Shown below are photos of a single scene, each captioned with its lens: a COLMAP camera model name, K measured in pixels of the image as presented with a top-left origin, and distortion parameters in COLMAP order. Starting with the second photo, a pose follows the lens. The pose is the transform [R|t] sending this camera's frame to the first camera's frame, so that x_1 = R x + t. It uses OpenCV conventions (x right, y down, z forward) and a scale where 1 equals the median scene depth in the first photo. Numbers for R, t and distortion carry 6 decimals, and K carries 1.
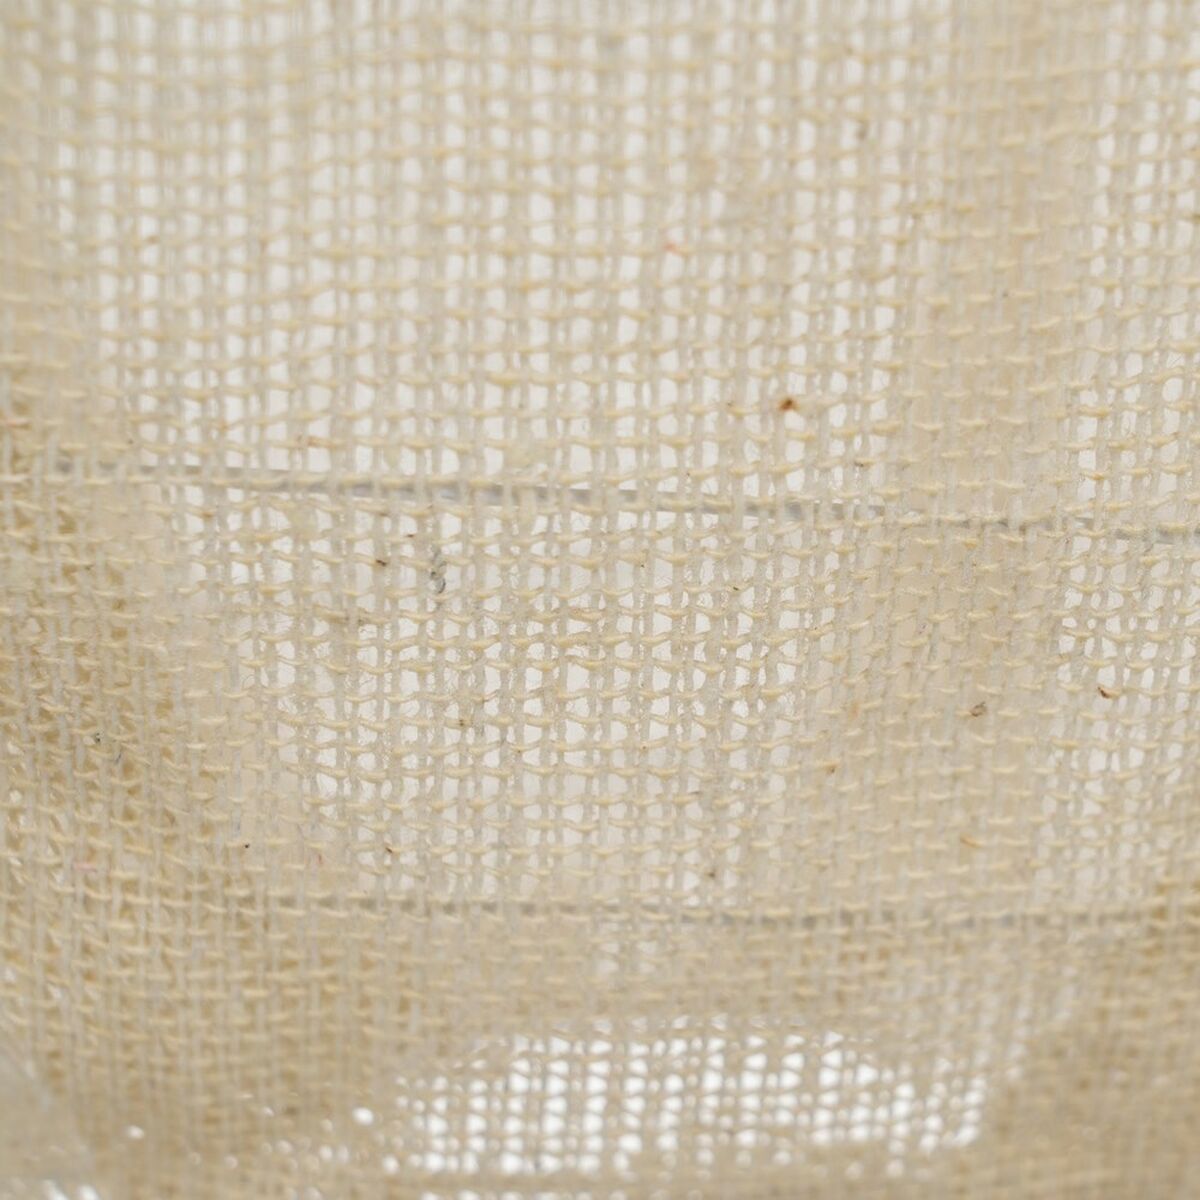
lens RADIAL K [[7417.4, 0, 599.8], [0, 7417.4, 601.3], [0, 0, 1]] dist [0.384794, 0.000000]
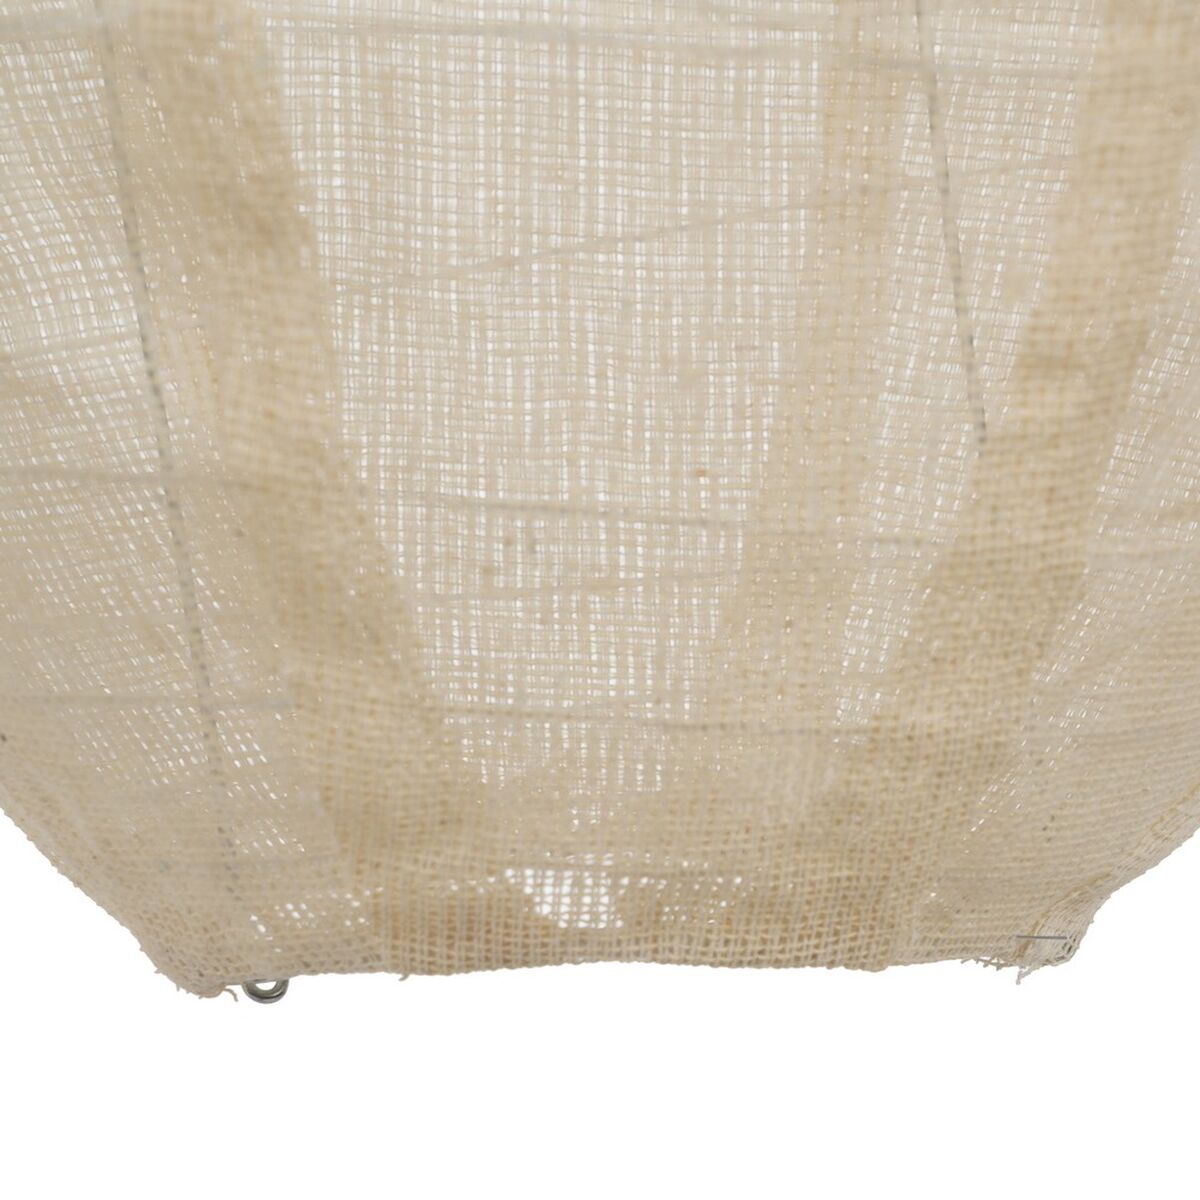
lens RADIAL K [[7417.4, 0, 600.1], [0, 7417.4, 599.0], [0, 0, 1]] dist [0.384794, 0.000000]
pose [[0.999542, 0.024274, 0.018076, -0.038066], [-0.023972, 0.999572, -0.016769, 0.042478], [-0.018475, 0.016328, 0.999696, -1.039702]]
